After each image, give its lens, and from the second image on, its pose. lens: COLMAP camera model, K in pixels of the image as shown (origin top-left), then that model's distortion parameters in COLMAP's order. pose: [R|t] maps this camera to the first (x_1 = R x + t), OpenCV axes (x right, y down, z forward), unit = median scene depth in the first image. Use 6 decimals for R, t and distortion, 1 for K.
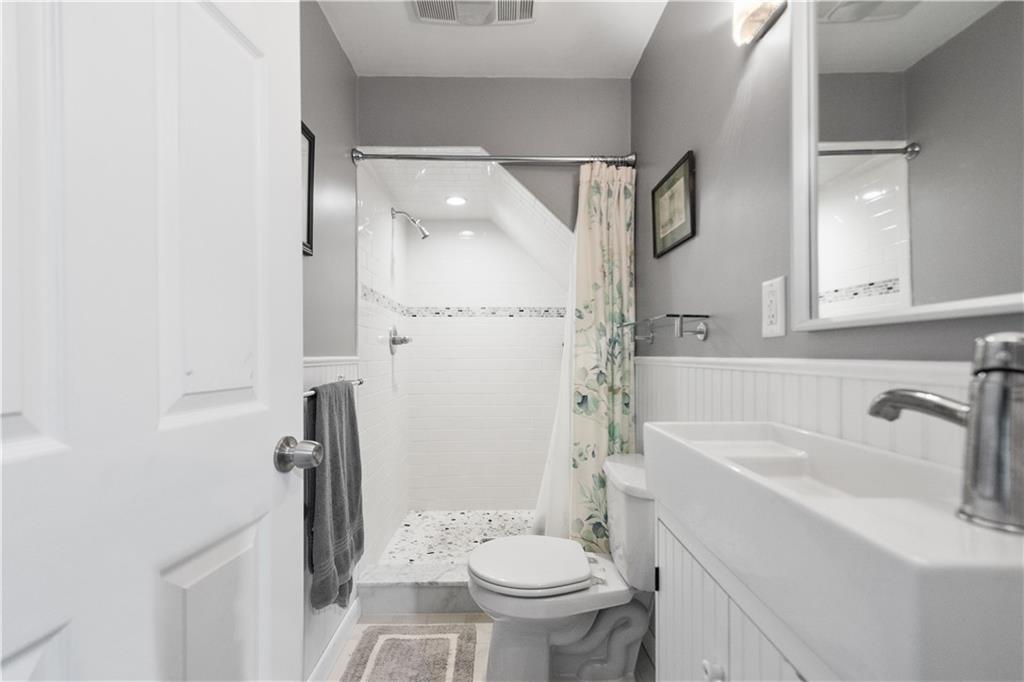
lens RADIAL K [[449.1, 0, 520.9], [0, 449.1, 348.7], [0, 0, 1]] dist [0.019915, -0.005812]
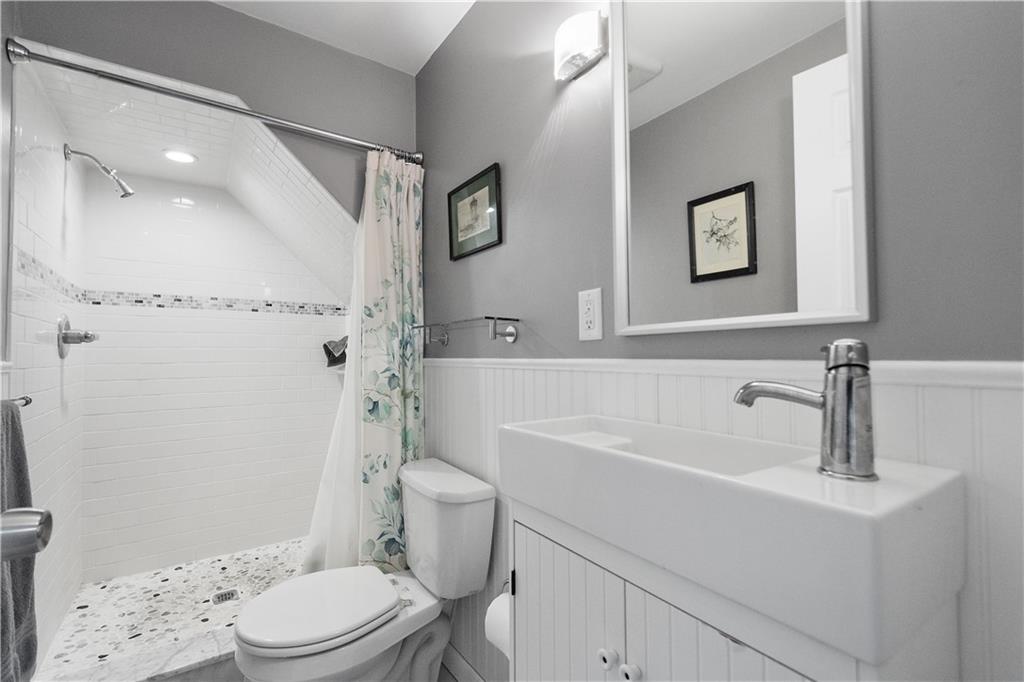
lens RADIAL K [[449.1, 0, 511.2], [0, 449.1, 340.2], [0, 0, 1]] dist [0.019915, -0.005812]
pose [[0.840586, 0.014893, 0.541473, -0.121083], [-0.002238, 0.999709, -0.024023, 0.000988], [-0.541673, 0.018982, 0.840375, 0.078768]]
